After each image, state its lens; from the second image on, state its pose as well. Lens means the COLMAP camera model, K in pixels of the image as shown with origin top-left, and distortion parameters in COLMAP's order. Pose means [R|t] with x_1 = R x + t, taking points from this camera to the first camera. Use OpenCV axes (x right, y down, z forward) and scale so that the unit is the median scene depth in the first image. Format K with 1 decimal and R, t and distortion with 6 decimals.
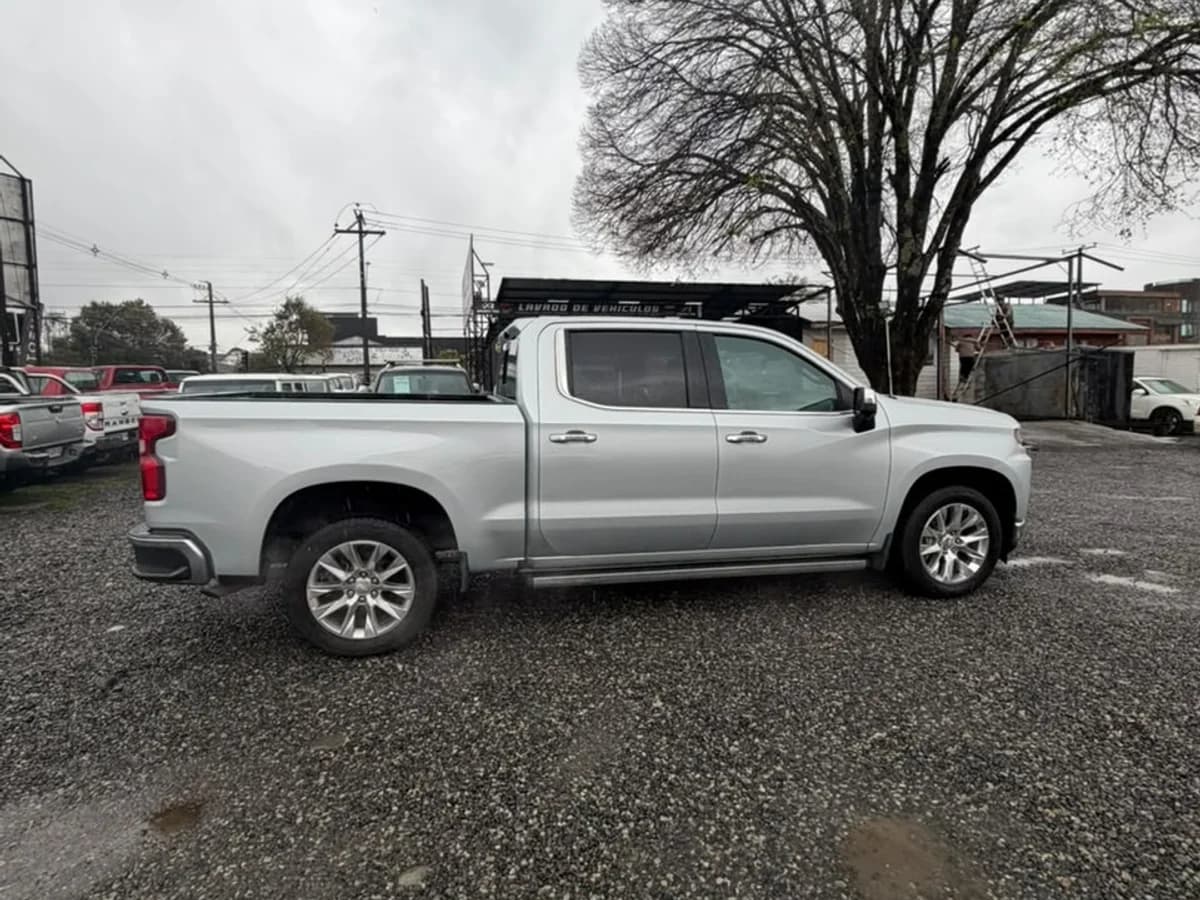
lens RADIAL K [[636.5, 0, 600.0], [0, 636.5, 450.0], [0, 0, 1]] dist [0.001252, -0.001396]
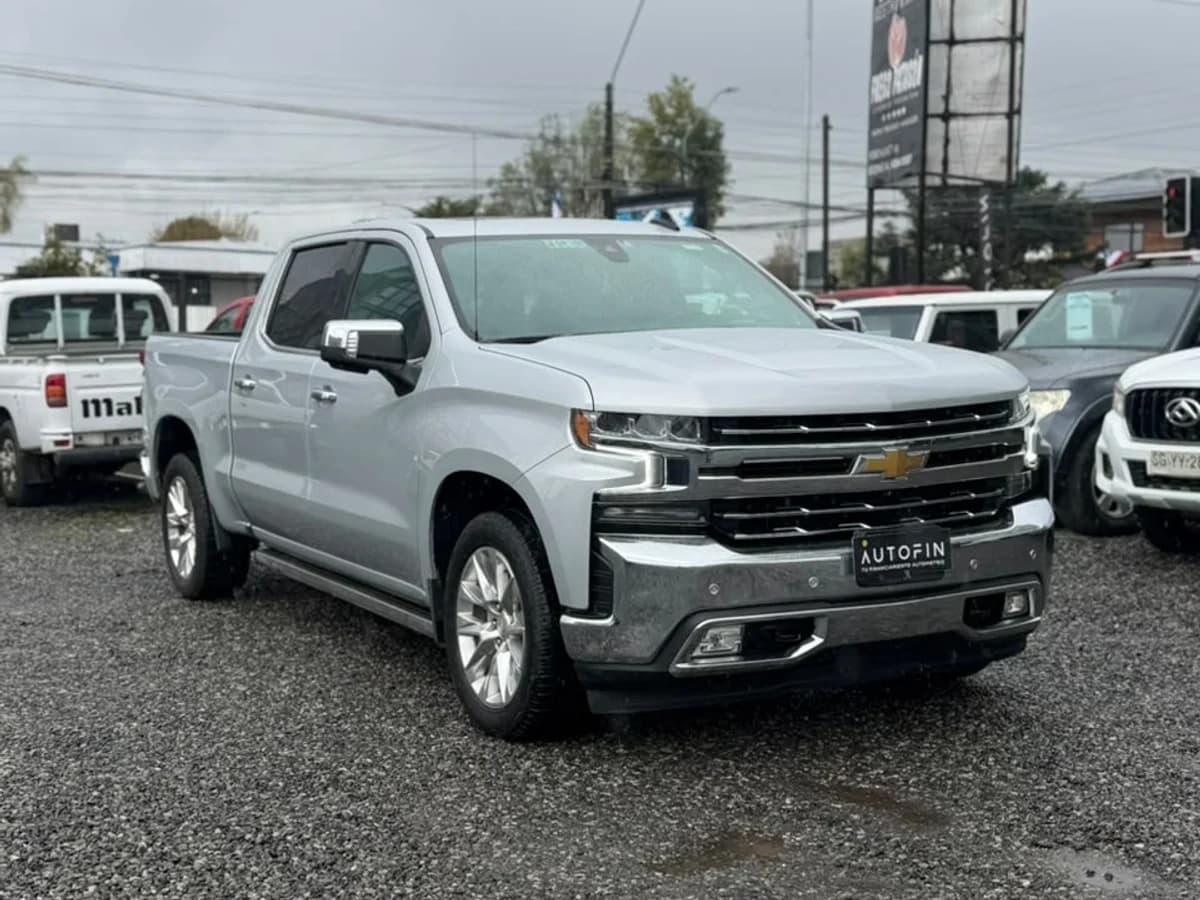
lens RADIAL K [[1681.1, 0, 575.8], [0, 1681.1, 474.1], [0, 0, 1]] dist [0.111138, 0.003583]
pose [[0.265444, 0.082906, -0.960555, 0.547162], [-0.086038, 0.994358, 0.062048, -0.018600], [0.960280, 0.066174, 0.271079, 0.205142]]
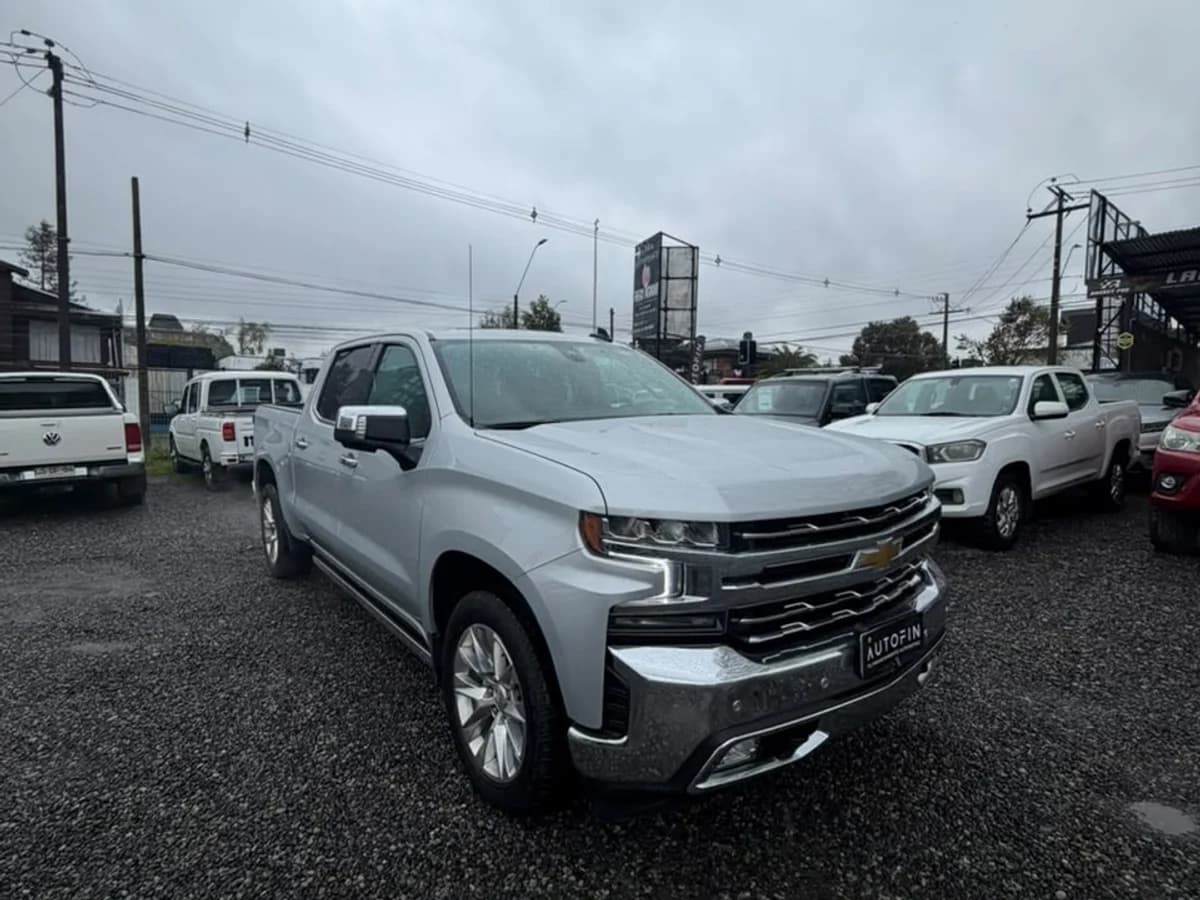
lens RADIAL K [[636.5, 0, 600.0], [0, 636.5, 450.0], [0, 0, 1]] dist [0.001252, -0.001396]
pose [[0.414454, 0.082151, -0.906355, 0.314153], [-0.093368, 0.994501, 0.047446, -0.028683], [0.905268, 0.064960, 0.419845, 0.250409]]
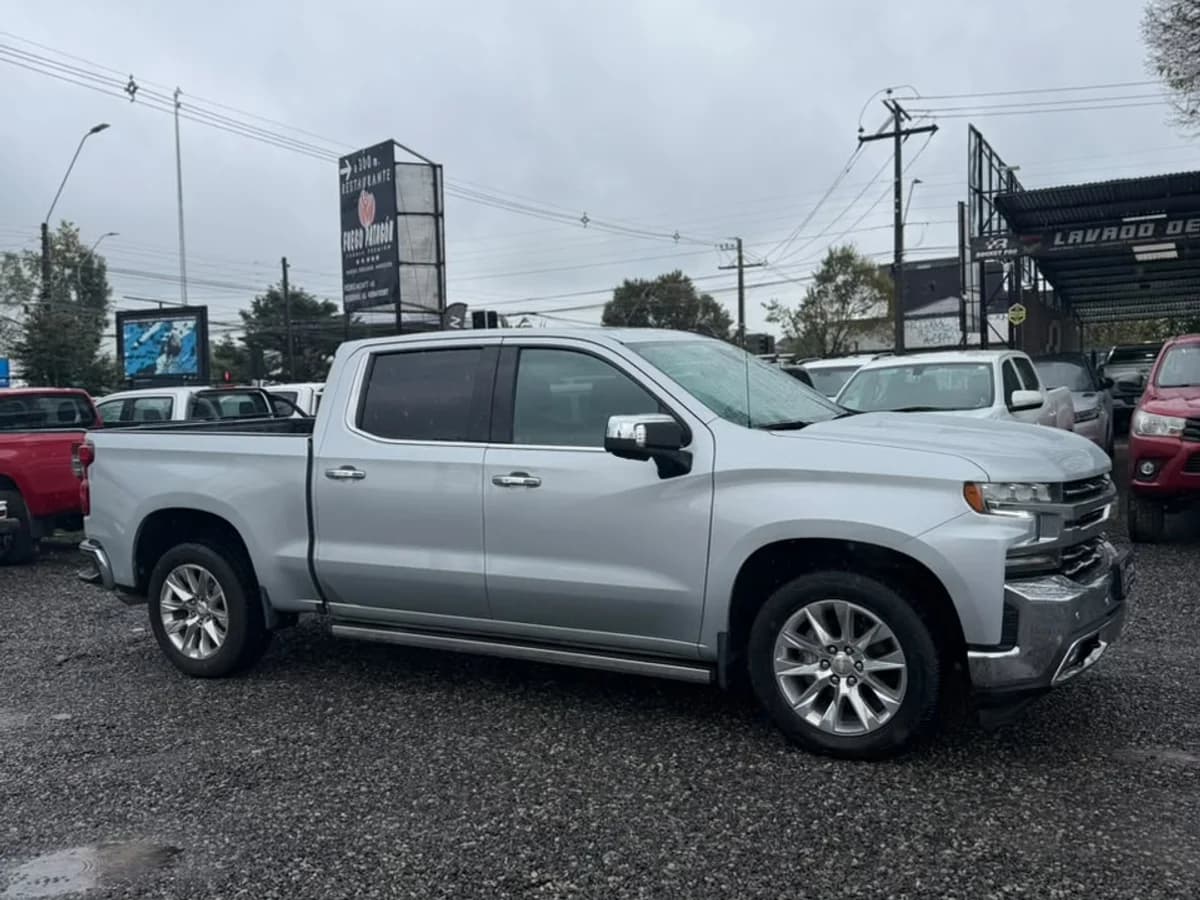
lens RADIAL K [[1112.1, 0, 594.7], [0, 1112.1, 472.3], [0, 0, 1]] dist [0.178878, -0.370803]
pose [[0.732885, 0.027759, -0.679786, 0.327297], [-0.038335, 0.999265, -0.000525, -0.008468], [0.679271, 0.026444, 0.733411, 0.015811]]
